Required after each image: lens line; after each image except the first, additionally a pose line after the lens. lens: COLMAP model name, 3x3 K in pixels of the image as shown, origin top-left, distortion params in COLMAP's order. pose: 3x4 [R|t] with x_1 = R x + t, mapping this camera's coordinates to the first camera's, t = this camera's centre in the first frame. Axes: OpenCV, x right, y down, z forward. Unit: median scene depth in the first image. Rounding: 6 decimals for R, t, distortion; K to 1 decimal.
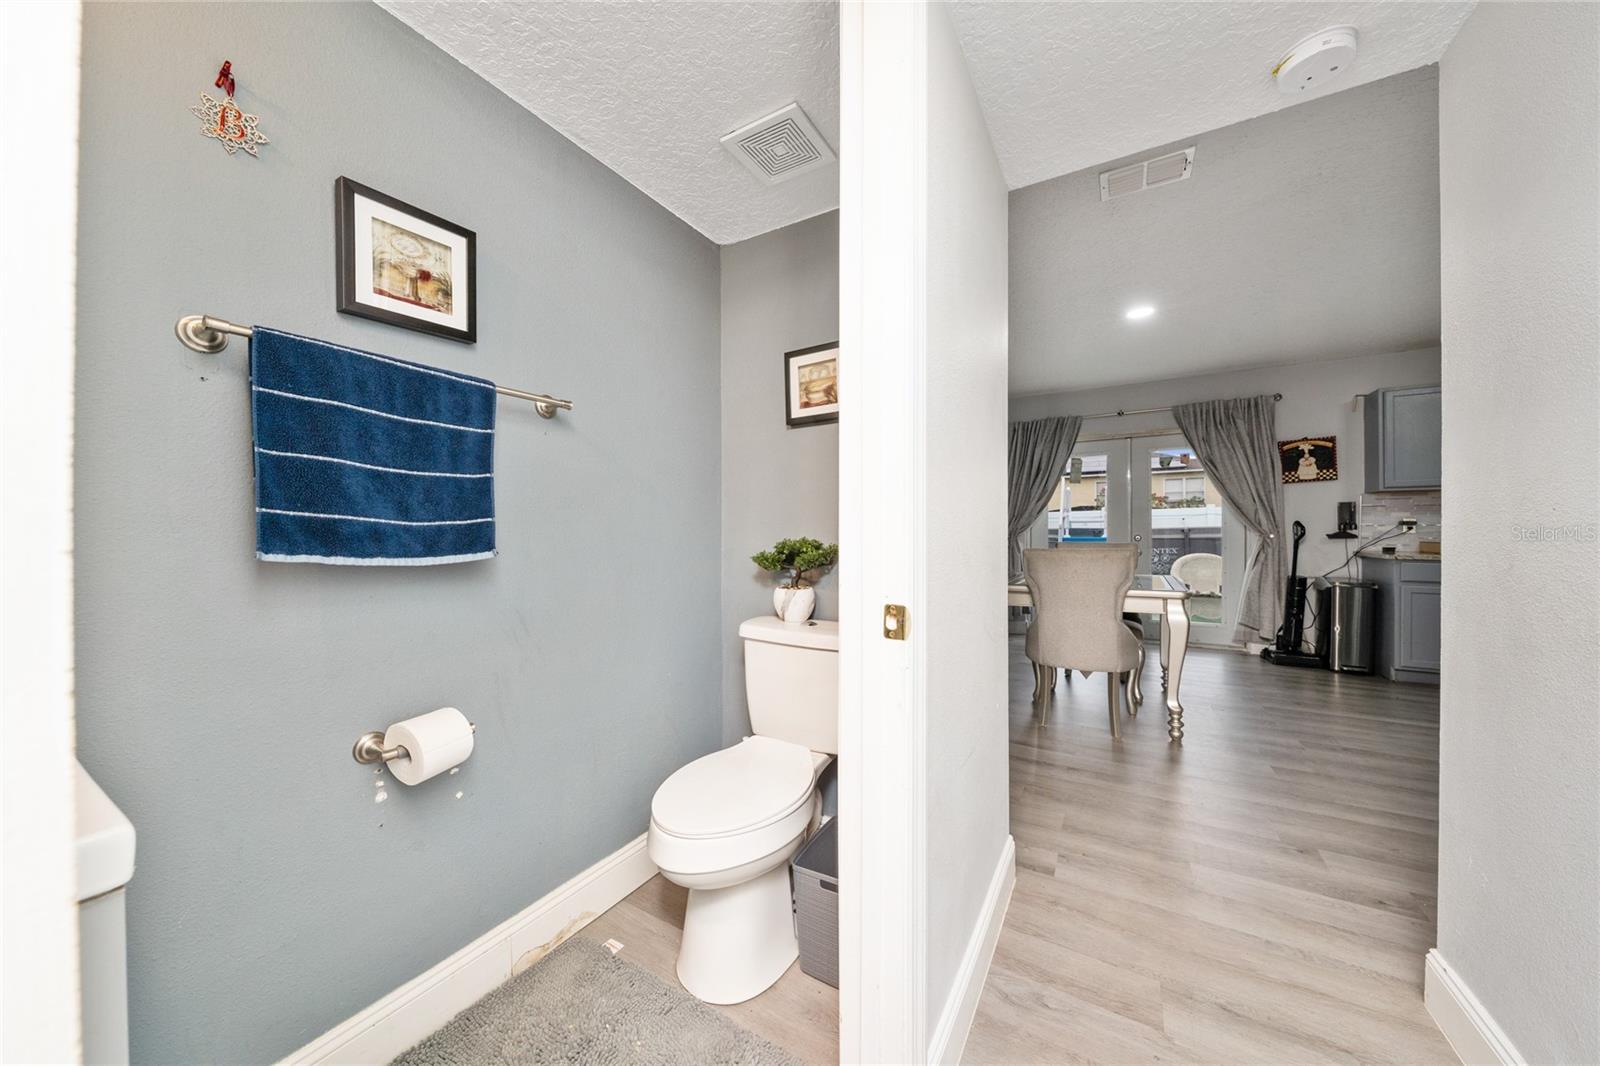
lens RADIAL K [[543.1, 0, 808.5], [0, 543.1, 534.3], [0, 0, 1]] dist [-0.000705, 0.000239]
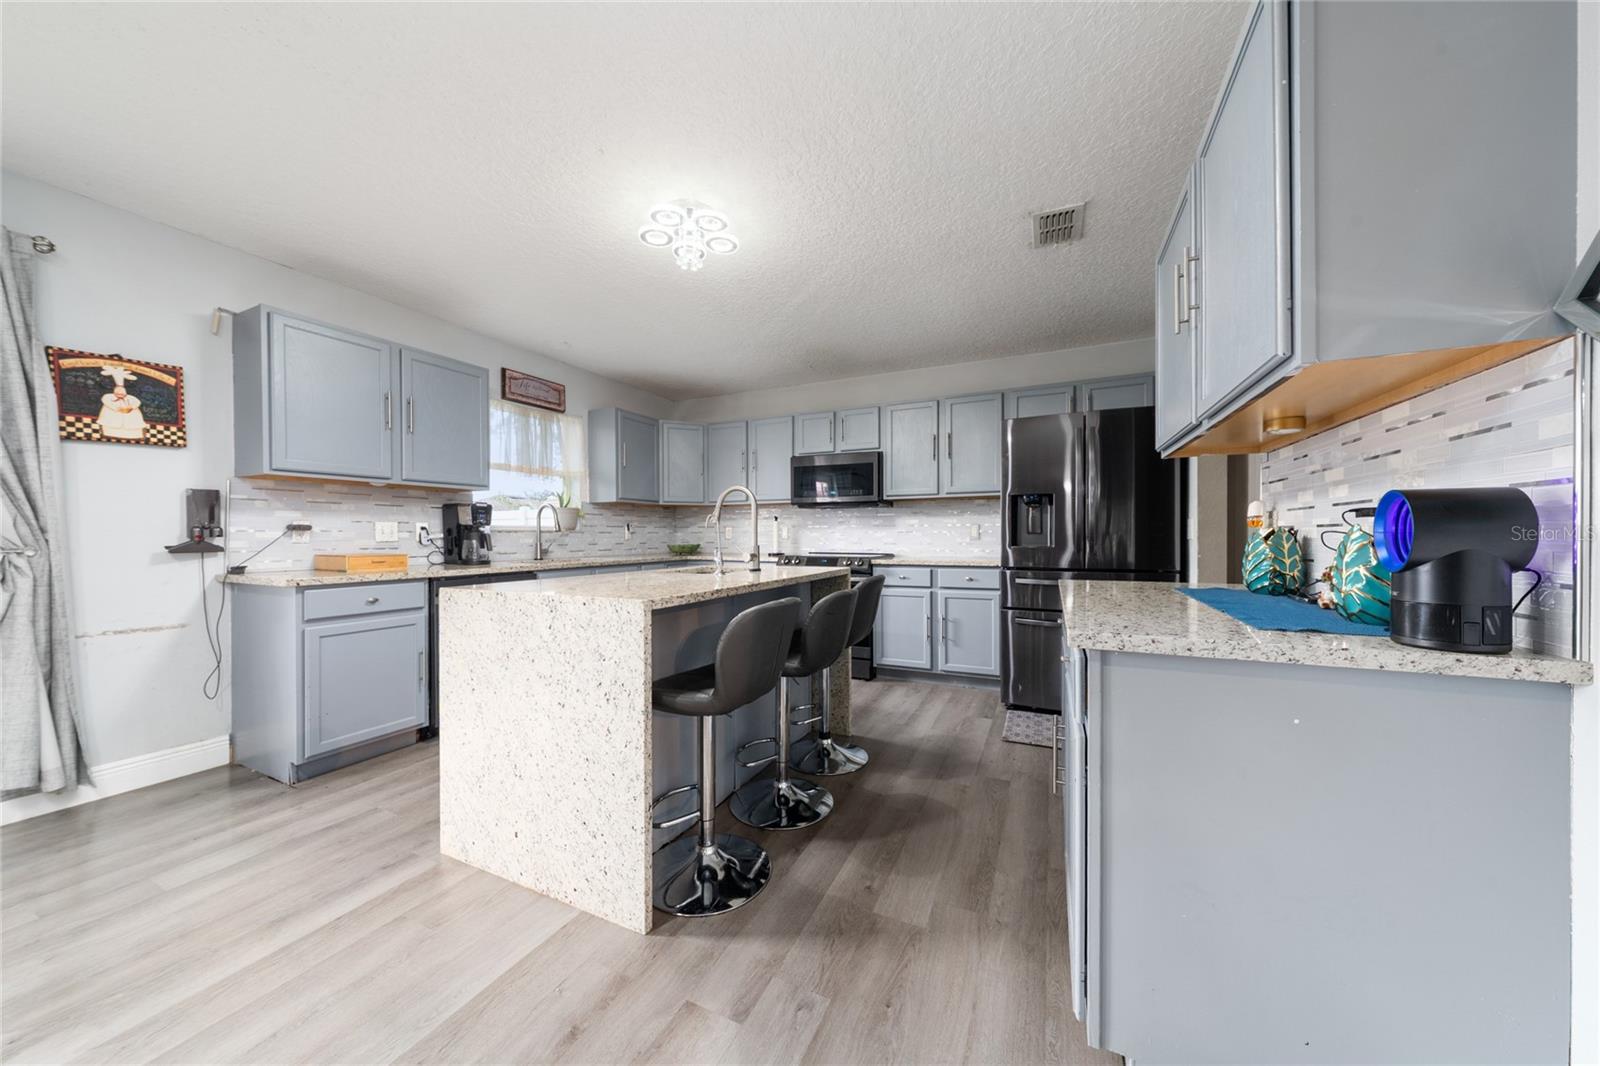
lens RADIAL K [[543.1, 0, 802.1], [0, 543.1, 535.9], [0, 0, 1]] dist [-0.000705, 0.000239]
pose [[-0.089060, -0.002191, 0.996024, 0.363579], [0.005039, 0.999984, 0.002650, -0.008421], [-0.996014, 0.005255, -0.089047, 0.419971]]
